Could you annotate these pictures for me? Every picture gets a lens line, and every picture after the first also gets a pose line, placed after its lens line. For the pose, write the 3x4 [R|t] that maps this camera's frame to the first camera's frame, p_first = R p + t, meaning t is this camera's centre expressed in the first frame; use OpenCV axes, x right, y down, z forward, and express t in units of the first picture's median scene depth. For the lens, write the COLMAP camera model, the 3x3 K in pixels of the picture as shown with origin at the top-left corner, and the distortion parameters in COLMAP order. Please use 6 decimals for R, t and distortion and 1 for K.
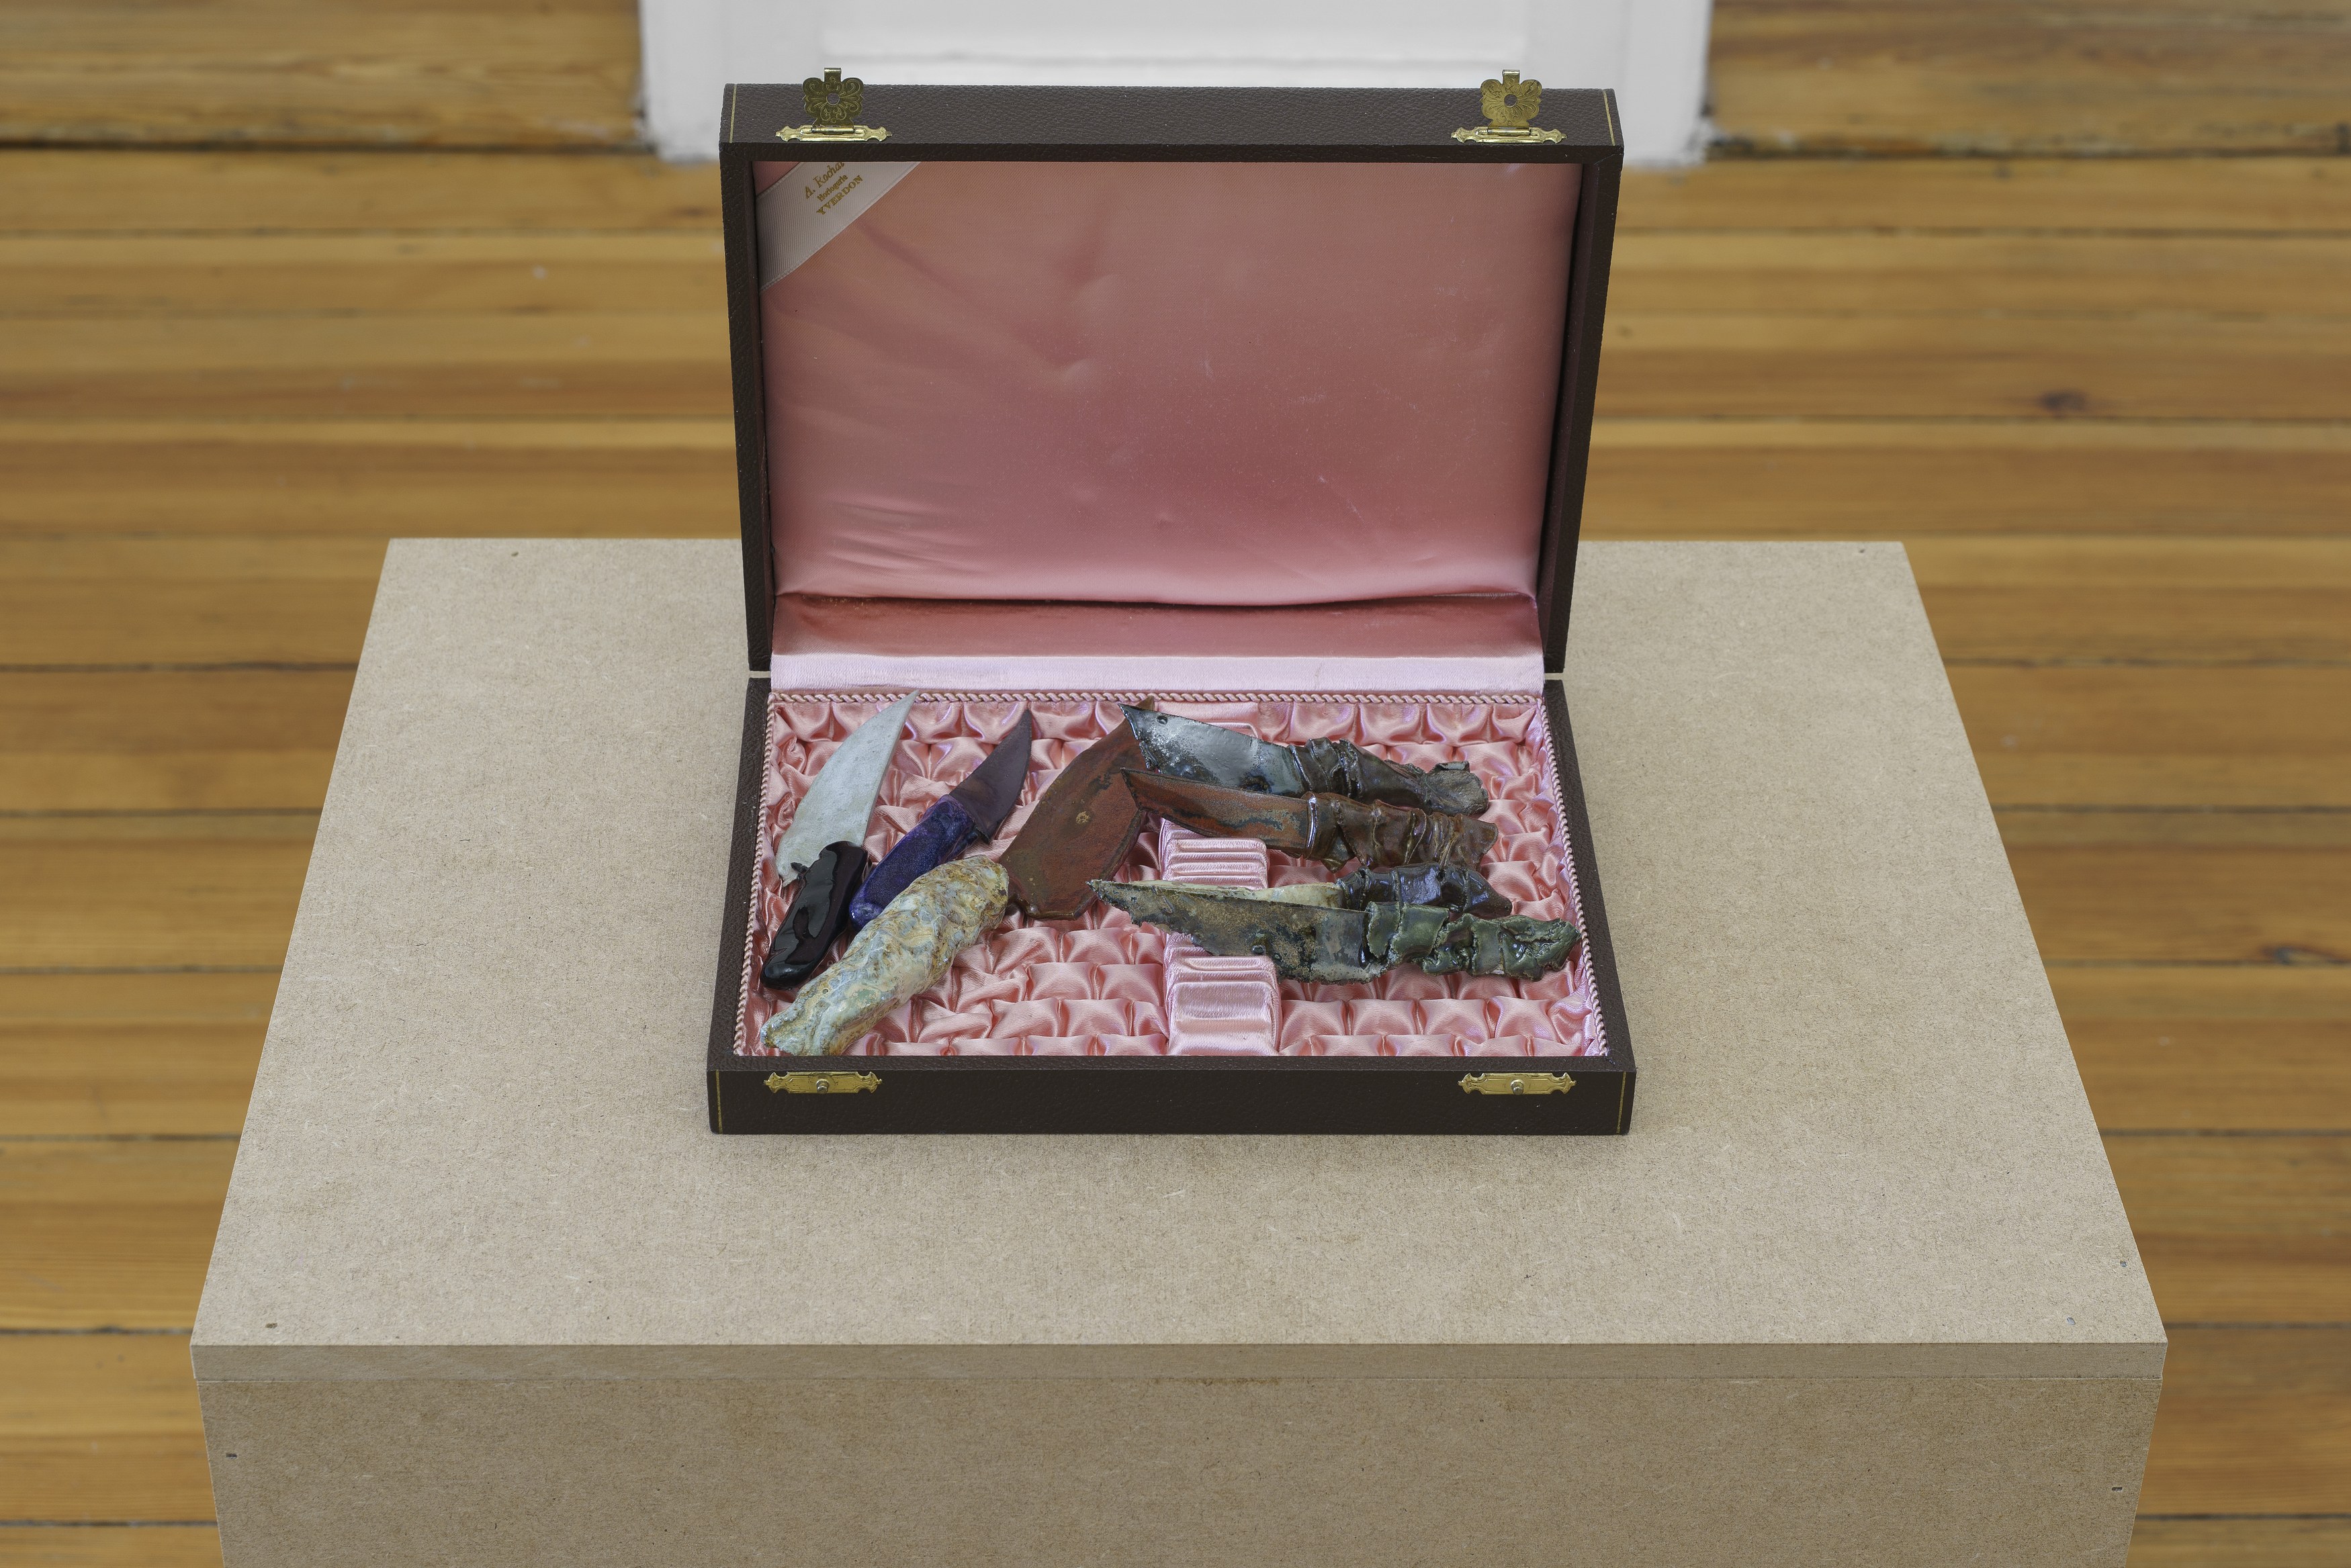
lens RADIAL K [[4101.1, 0, 1175.5], [0, 4101.1, 784.0], [0, 0, 1]] dist [0.004728, 0.001160]
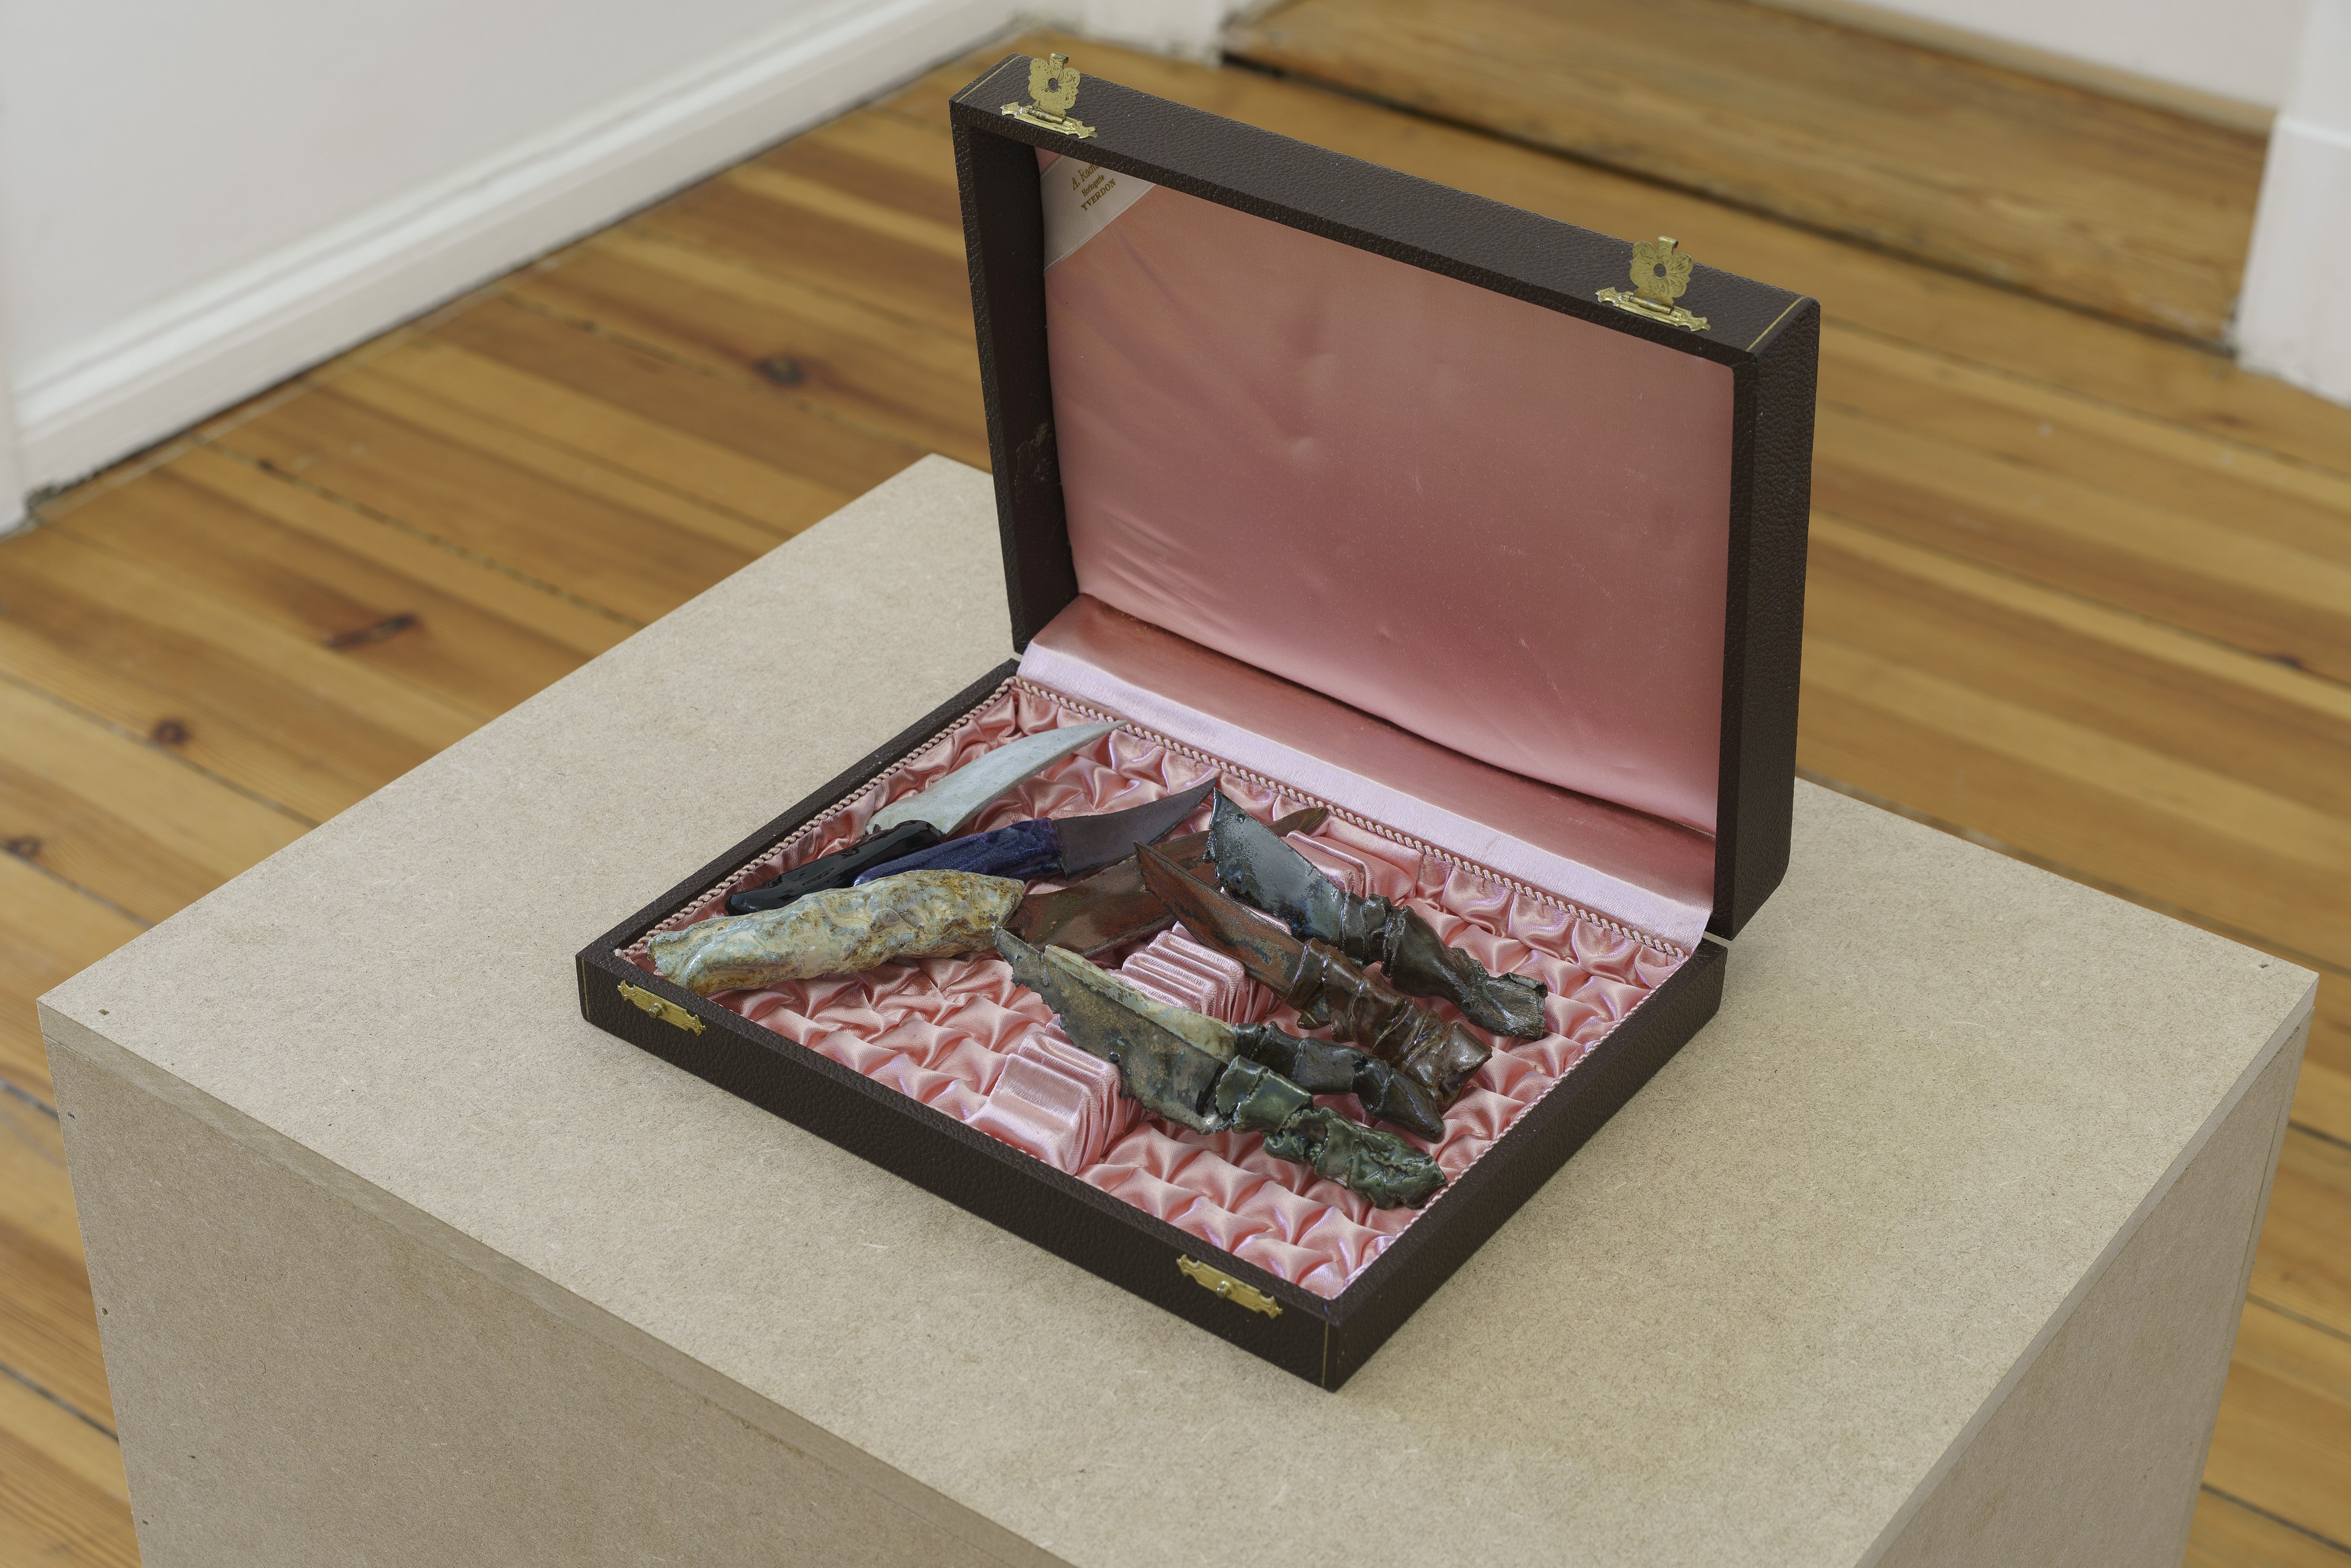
lens RADIAL K [[3720.2, 0, 1174.5], [0, 3720.2, 828.8], [0, 0, 1]] dist [0.003954, -0.050526]
pose [[0.802804, 0.338164, -0.491071, 0.393809], [-0.345125, 0.935161, 0.079764, -0.074006], [0.486204, 0.105446, 0.867460, 0.237626]]
